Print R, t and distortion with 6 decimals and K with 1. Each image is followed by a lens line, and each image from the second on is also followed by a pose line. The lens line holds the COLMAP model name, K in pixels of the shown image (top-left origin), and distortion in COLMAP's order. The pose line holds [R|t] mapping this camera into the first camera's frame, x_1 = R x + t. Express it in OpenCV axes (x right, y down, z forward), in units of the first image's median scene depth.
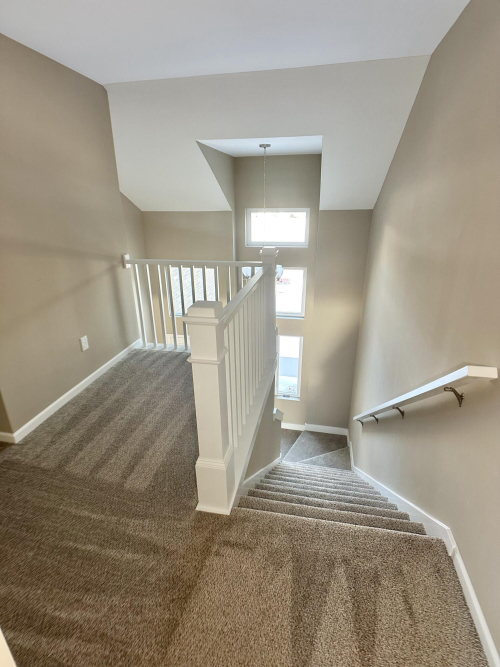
lens RADIAL K [[353.4, 0, 248.9], [0, 353.4, 336.8], [0, 0, 1]] dist [-0.004898, -0.000092]
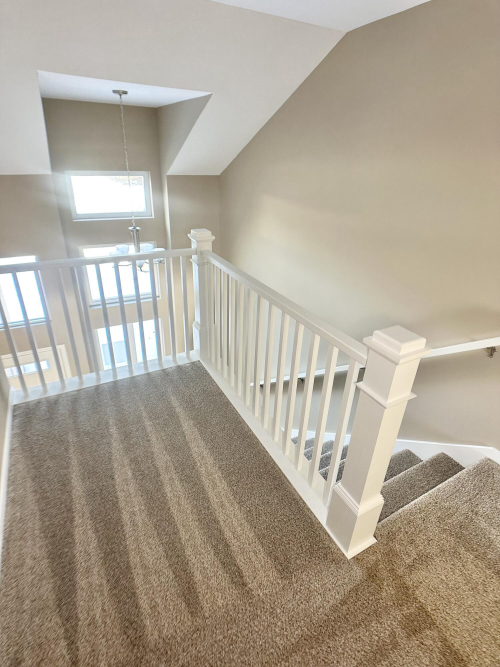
lens RADIAL K [[353.4, 0, 250.9], [0, 353.4, 328.8], [0, 0, 1]] dist [-0.004898, -0.000092]
pose [[0.757738, -0.255396, 0.600505, -0.427302], [0.193865, 0.966787, 0.166551, -0.151945], [-0.623097, -0.009786, 0.782083, 0.285380]]
